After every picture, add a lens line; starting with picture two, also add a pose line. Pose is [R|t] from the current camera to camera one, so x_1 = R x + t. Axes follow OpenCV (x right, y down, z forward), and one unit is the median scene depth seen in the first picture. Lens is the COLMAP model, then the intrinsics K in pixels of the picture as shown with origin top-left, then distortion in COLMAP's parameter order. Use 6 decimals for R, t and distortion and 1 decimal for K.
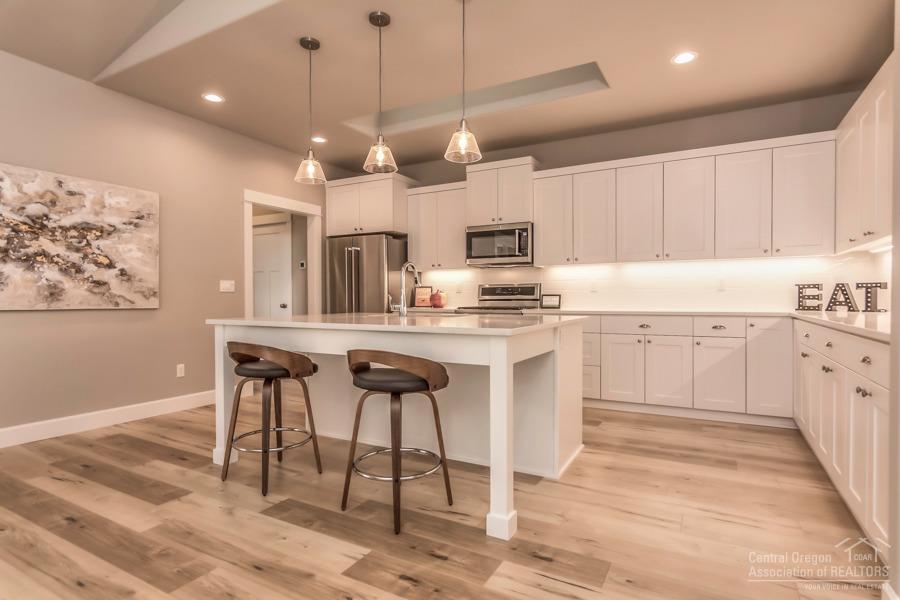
lens RADIAL K [[475.9, 0, 449.3], [0, 475.9, 298.2], [0, 0, 1]] dist [0.001588, -0.001315]
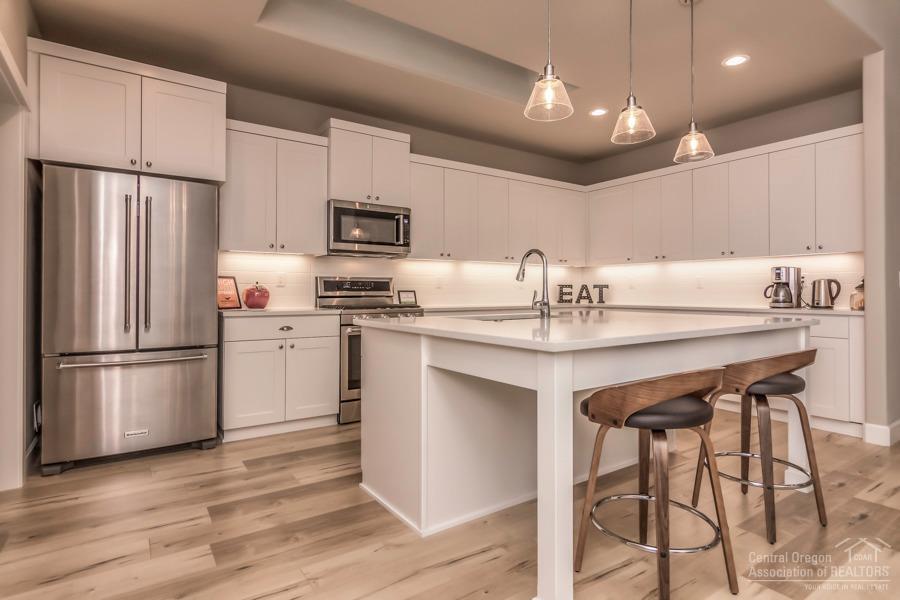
lens RADIAL K [[475.9, 0, 440.6], [0, 475.9, 296.1], [0, 0, 1]] dist [0.001588, -0.001315]
pose [[0.462816, -0.006425, 0.886431, -0.585568], [-0.001601, 0.999966, 0.008084, -0.004472], [-0.886453, -0.005161, 0.462790, 0.536984]]
